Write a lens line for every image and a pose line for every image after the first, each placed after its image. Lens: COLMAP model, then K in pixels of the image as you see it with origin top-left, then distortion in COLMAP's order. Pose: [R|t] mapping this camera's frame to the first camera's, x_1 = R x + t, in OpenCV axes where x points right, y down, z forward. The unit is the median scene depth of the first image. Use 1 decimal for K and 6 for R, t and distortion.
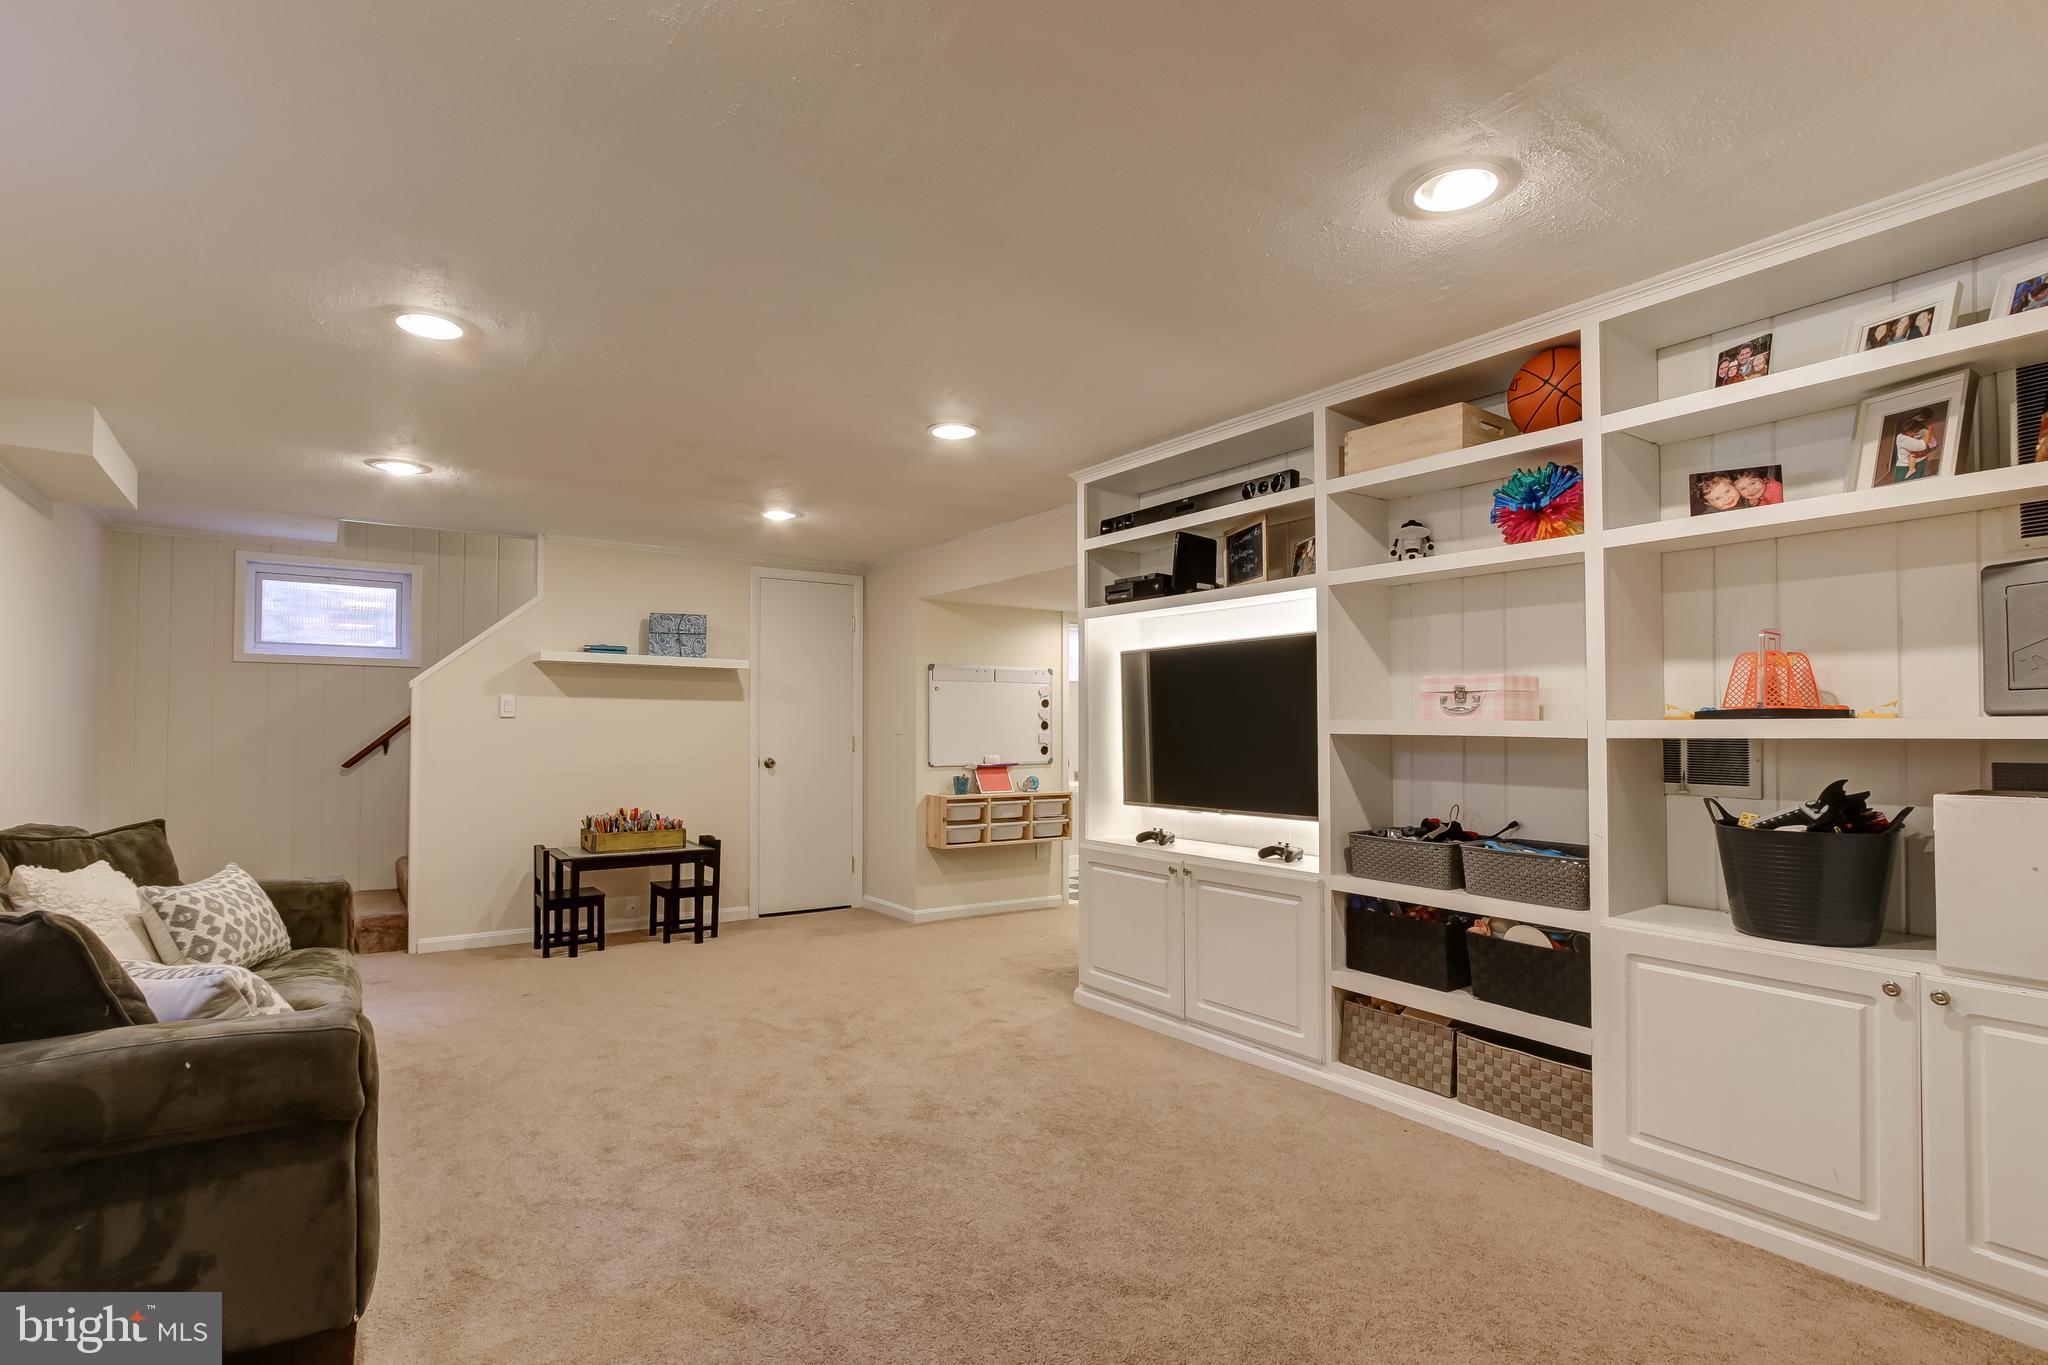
lens RADIAL K [[990.9, 0, 1028.9], [0, 990.9, 706.4], [0, 0, 1]] dist [-0.001681, -0.000270]
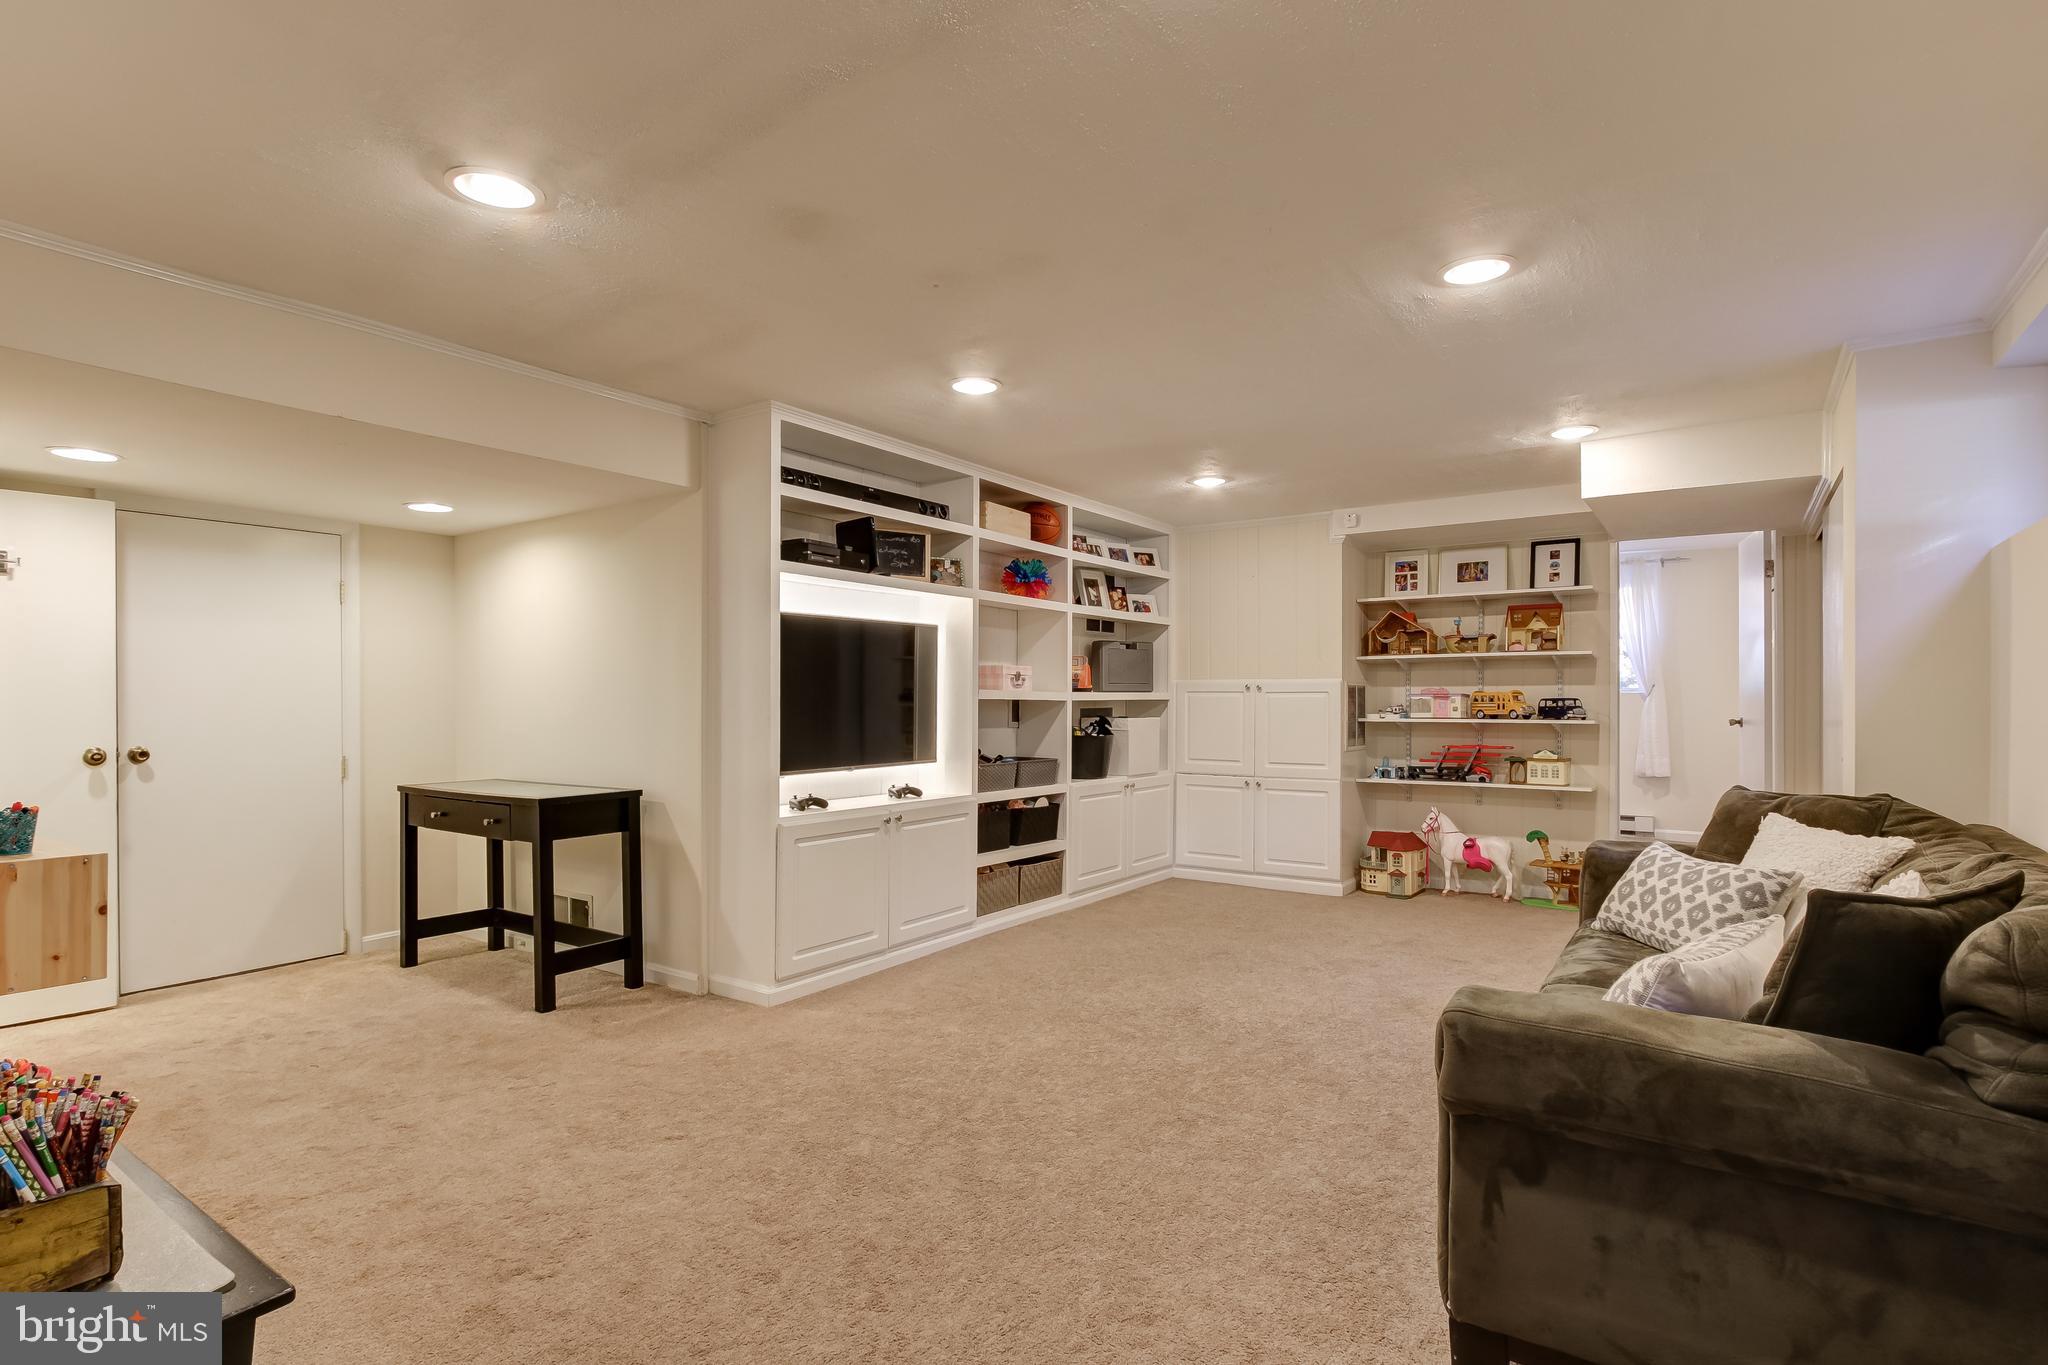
lens RADIAL K [[990.9, 0, 1028.9], [0, 990.9, 706.4], [0, 0, 1]] dist [-0.001681, -0.000270]
pose [[-0.325376, -0.001992, 0.945583, -1.147352], [-0.016887, 0.999851, -0.003705, 0.043842], [-0.945434, -0.017174, -0.325361, 1.435021]]
